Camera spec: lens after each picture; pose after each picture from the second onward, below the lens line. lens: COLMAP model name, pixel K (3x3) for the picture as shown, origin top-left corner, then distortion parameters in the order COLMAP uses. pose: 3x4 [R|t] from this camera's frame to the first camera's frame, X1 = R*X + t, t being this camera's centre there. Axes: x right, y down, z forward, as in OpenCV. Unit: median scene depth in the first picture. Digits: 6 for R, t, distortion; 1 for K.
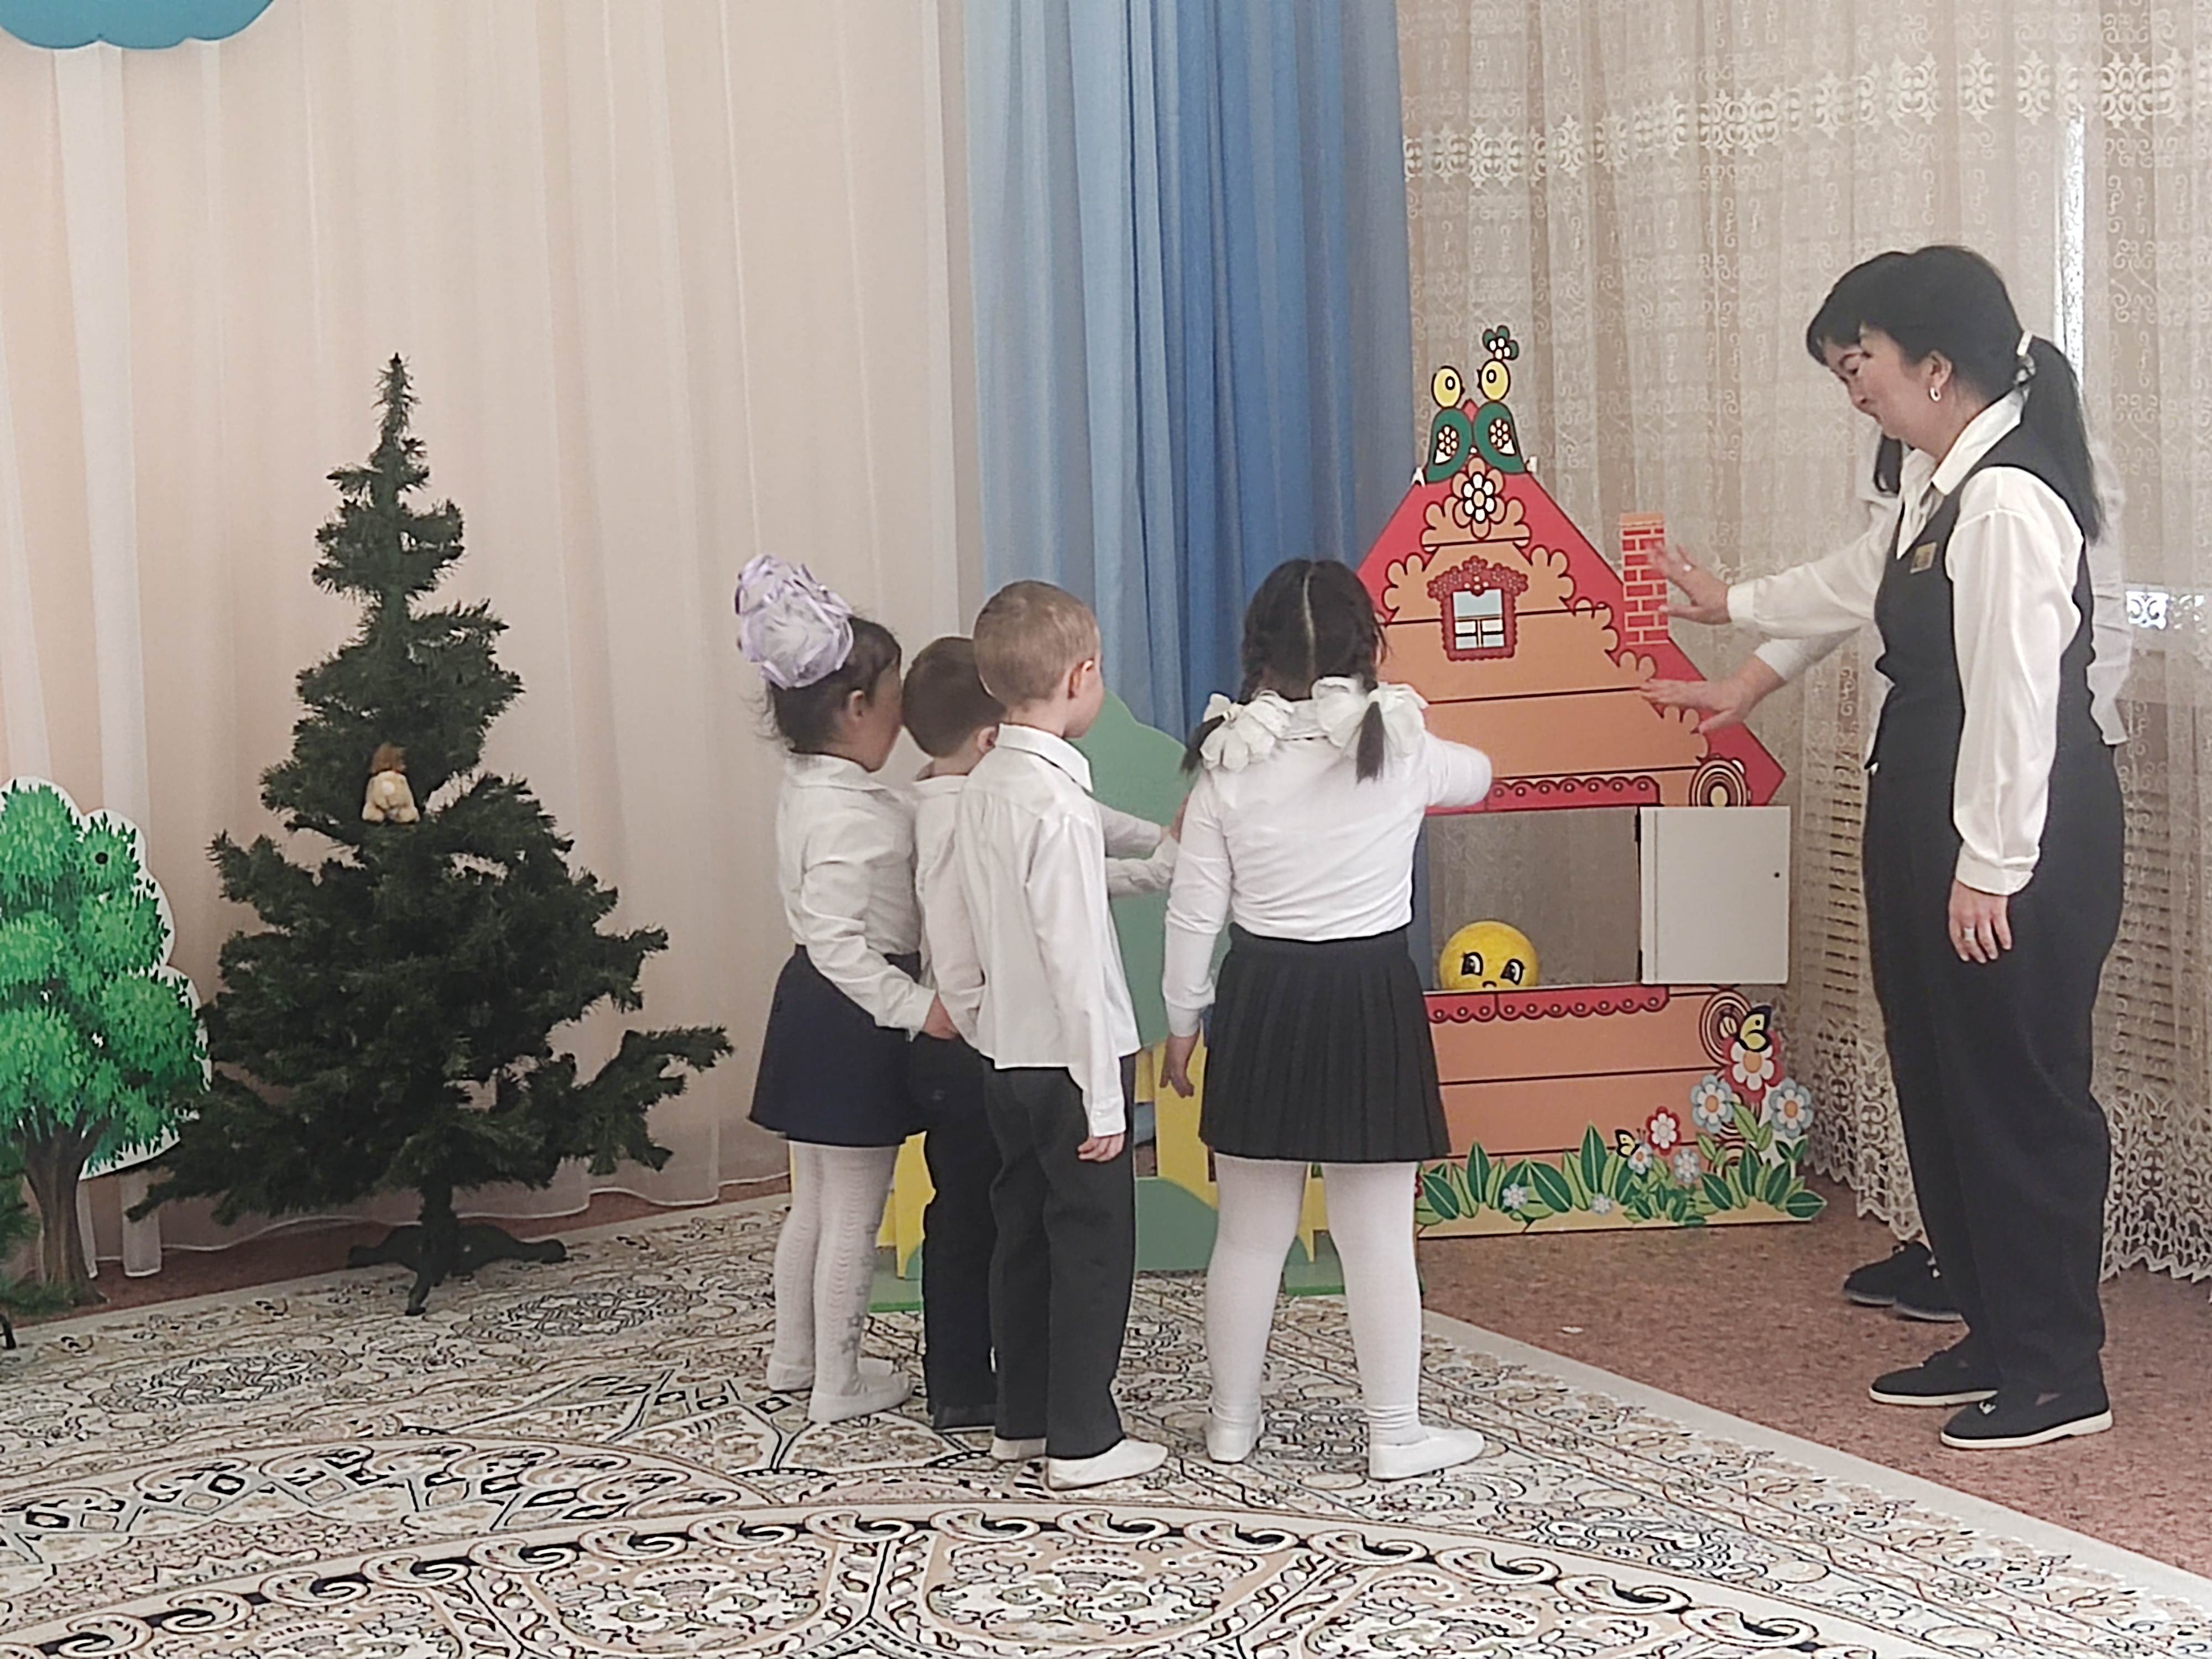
lens RADIAL K [[3826.4, 0, 1106.0], [0, 3826.4, 829.5], [0, 0, 1]] dist [0.073841, -0.037846]
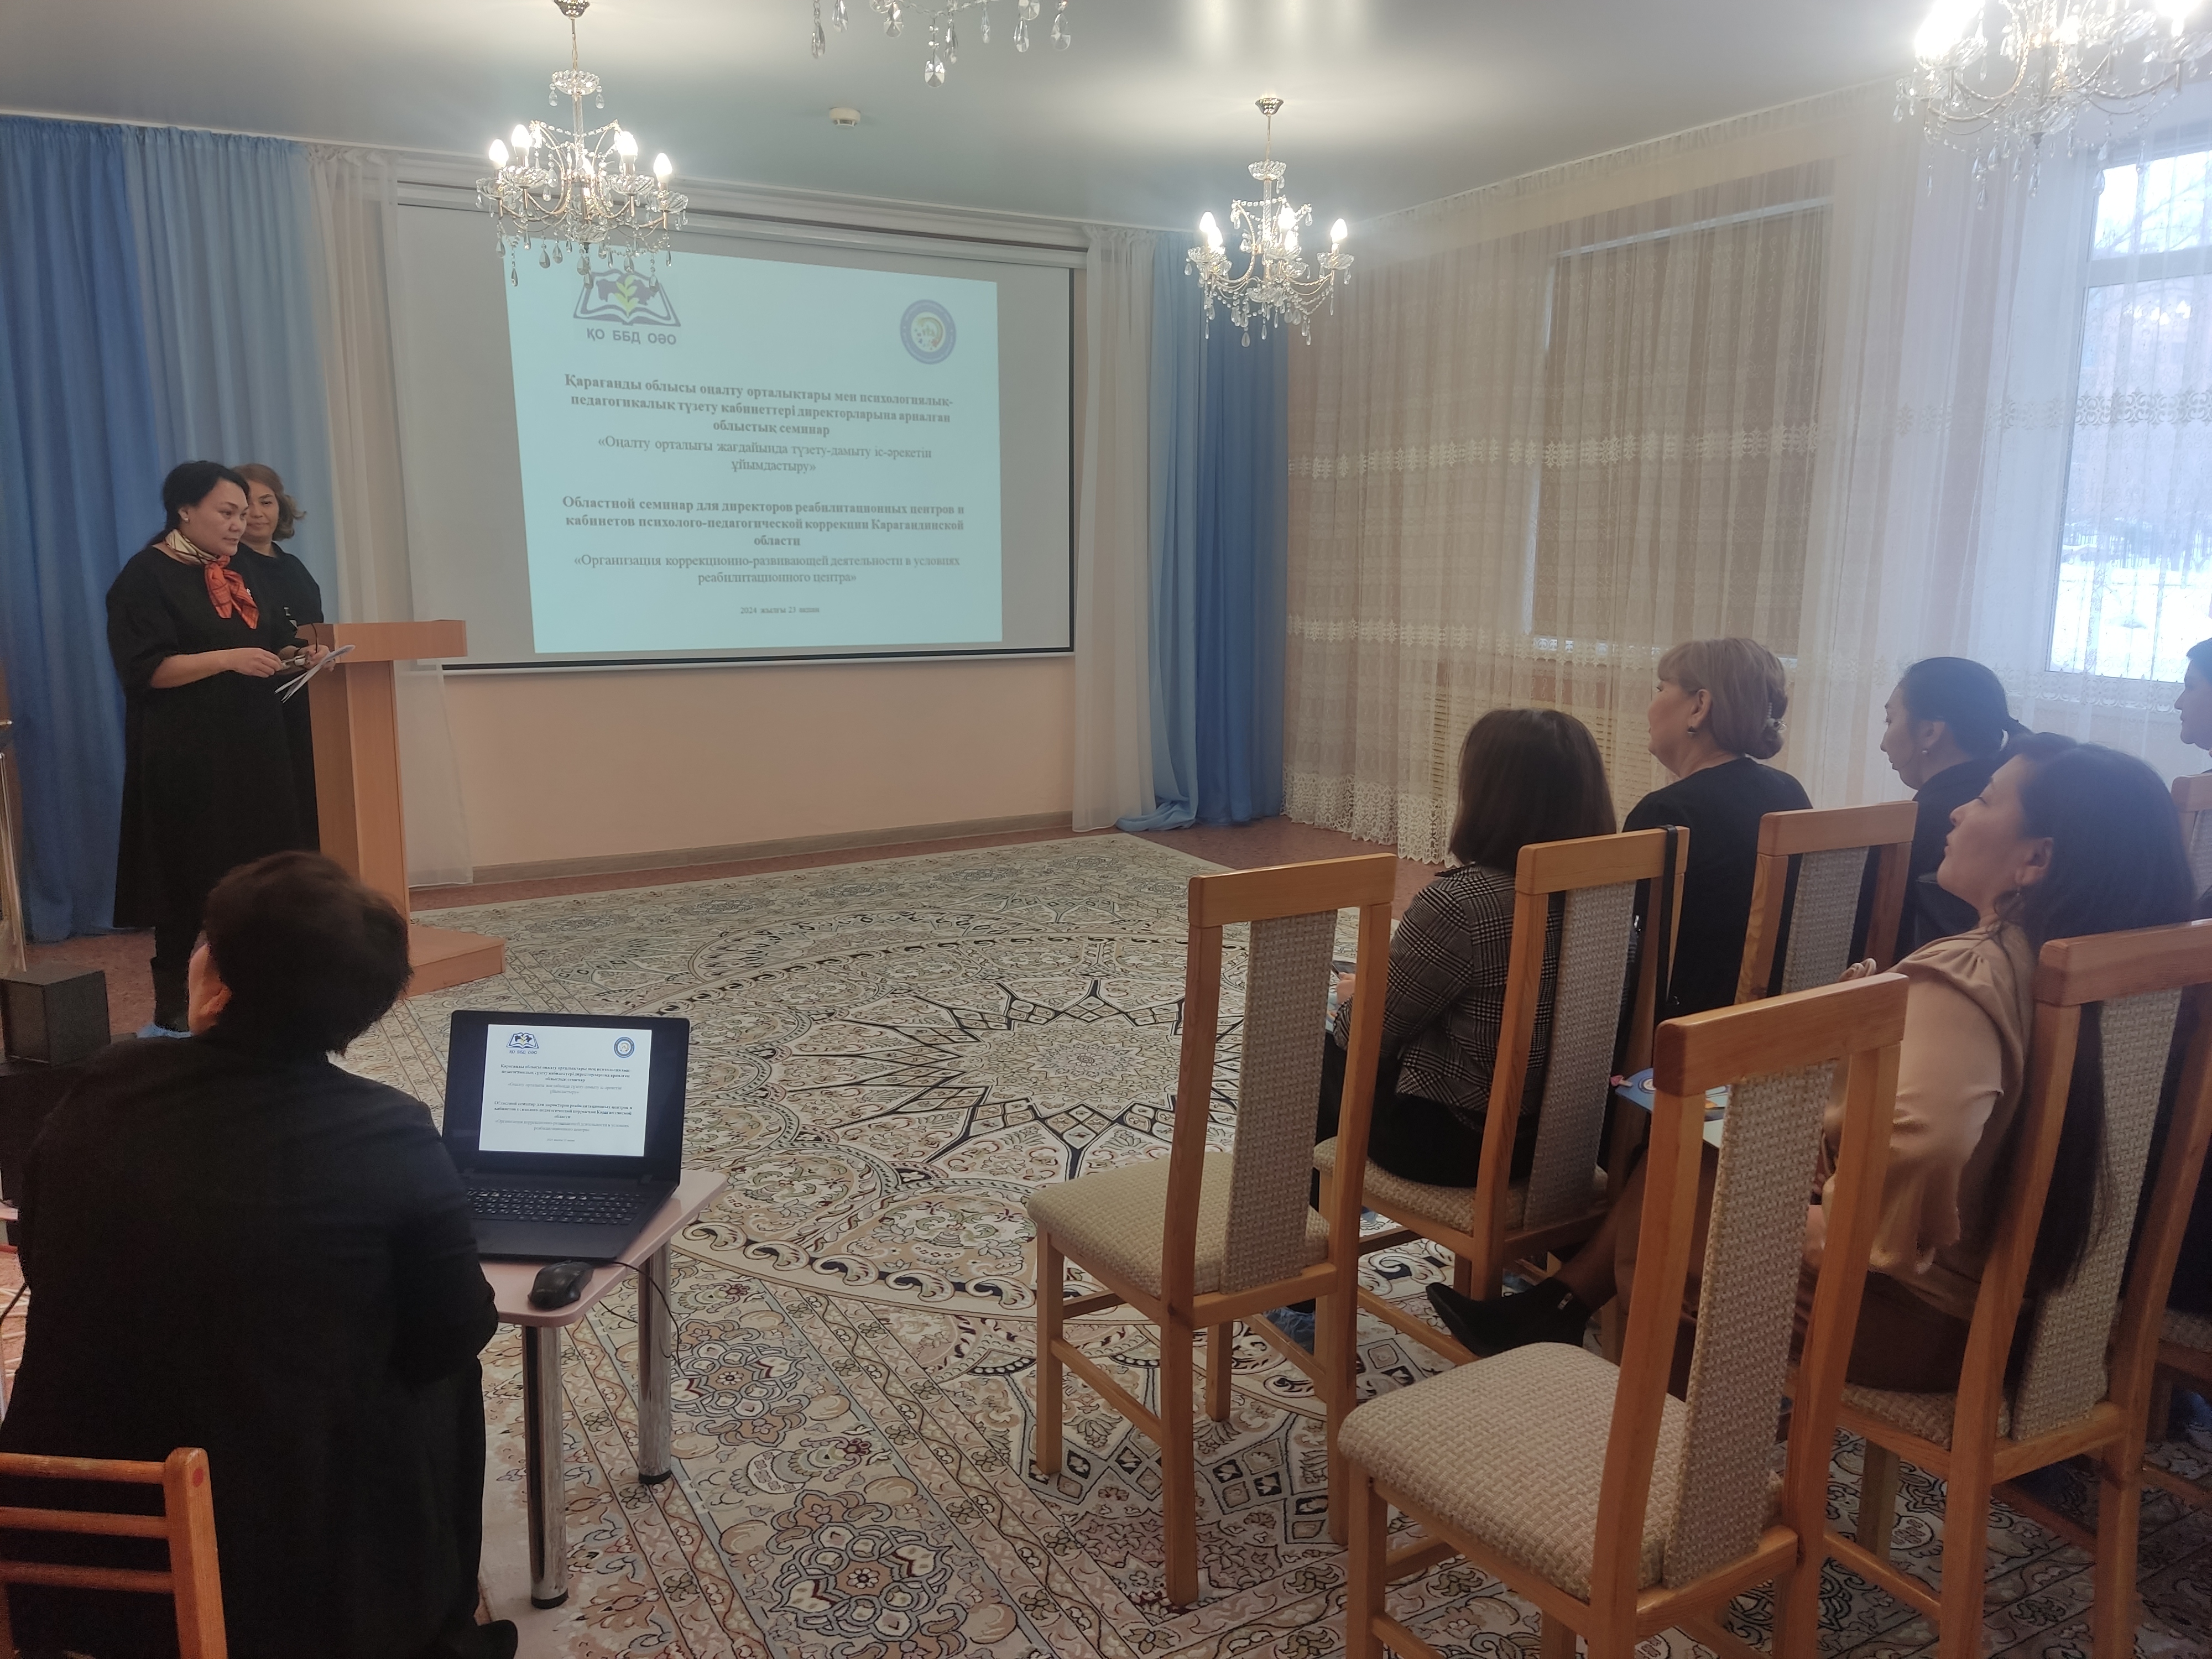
lens RADIAL K [[1661.7, 0, 1104.9], [0, 1661.7, 822.8], [0, 0, 1]] dist [0.130468, -0.192068]
pose [[0.999198, 0.040047, -0.000681, -0.044925], [-0.039977, 0.998209, 0.044504, 0.030070], [0.002462, -0.044441, 0.999009, -0.206918]]
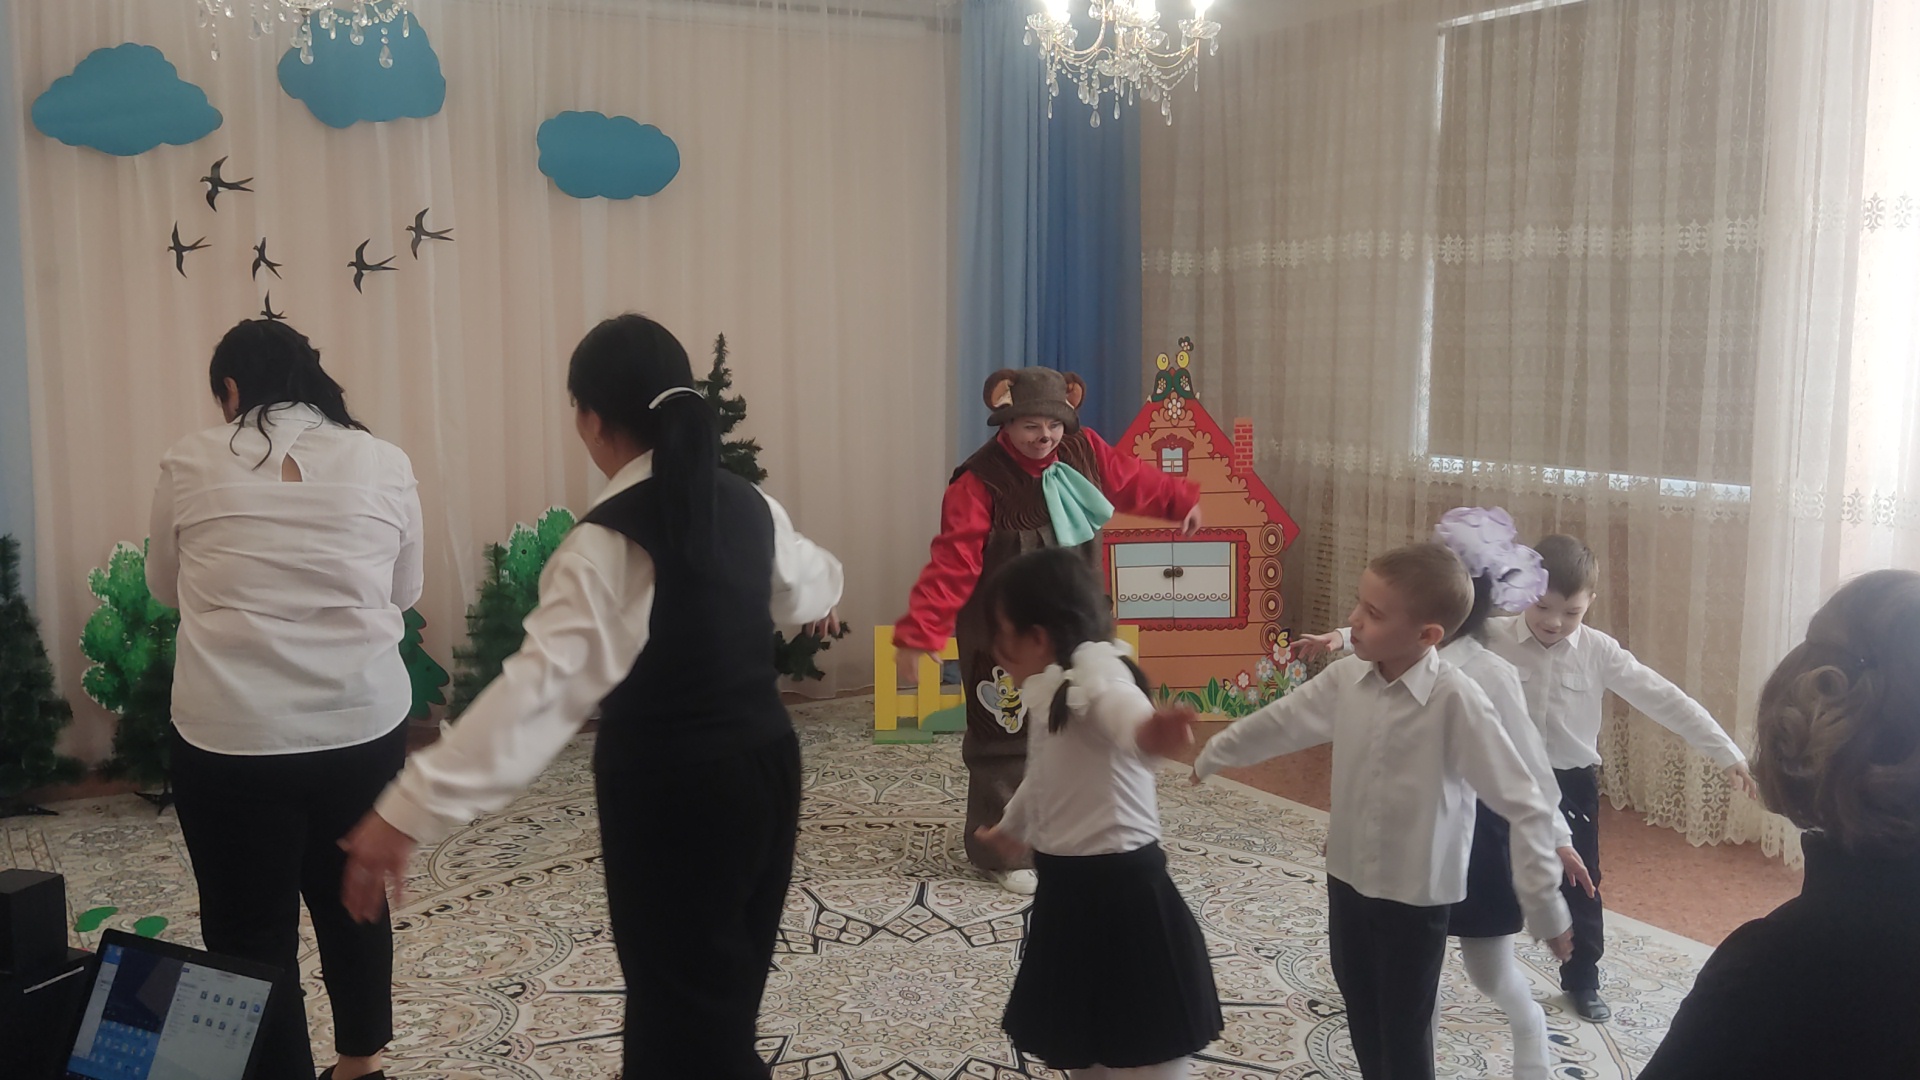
lens RADIAL K [[1825.5, 0, 956.6], [0, 1825.5, 537.1], [0, 0, 1]] dist [0.088093, -0.097926]
pose [[0.999362, 0.034710, 0.008472, -0.044088], [-0.034622, 0.999346, -0.010404, 0.008863], [-0.008828, 0.010104, 0.999910, -0.126162]]
